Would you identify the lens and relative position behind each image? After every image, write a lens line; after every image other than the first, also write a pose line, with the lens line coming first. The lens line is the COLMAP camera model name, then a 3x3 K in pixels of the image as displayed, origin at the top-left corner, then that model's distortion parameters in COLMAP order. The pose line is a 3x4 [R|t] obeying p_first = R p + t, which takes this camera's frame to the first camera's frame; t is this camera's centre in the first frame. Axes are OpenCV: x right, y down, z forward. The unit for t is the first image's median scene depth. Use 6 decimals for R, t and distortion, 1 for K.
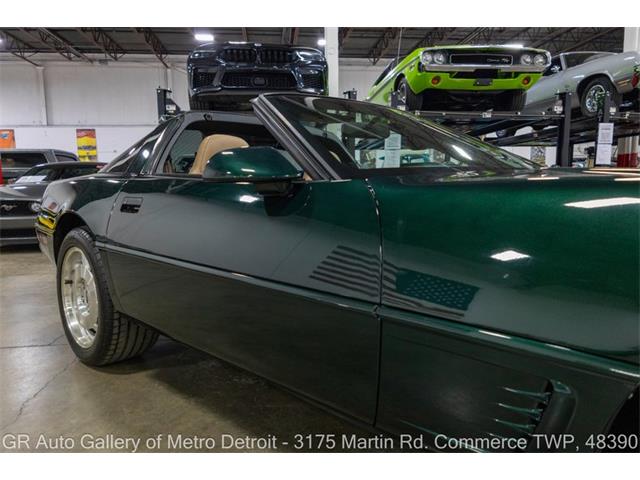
lens RADIAL K [[437.8, 0, 320.0], [0, 437.8, 240.0], [0, 0, 1]] dist [-0.001535, -0.005397]
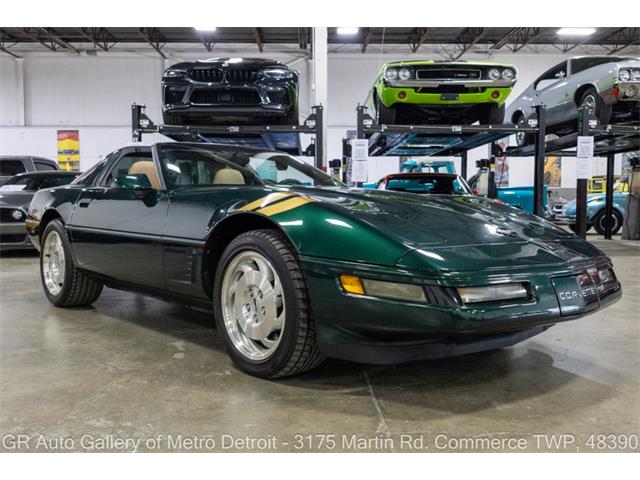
lens RADIAL K [[601.6, 0, 320.0], [0, 601.6, 240.0], [0, 0, 1]] dist [0.009811, -0.026888]
pose [[0.995913, 0.018387, -0.088431, 0.206383], [-0.023588, 0.998030, -0.058131, 0.052894], [0.087188, 0.059979, 0.994385, -0.374351]]
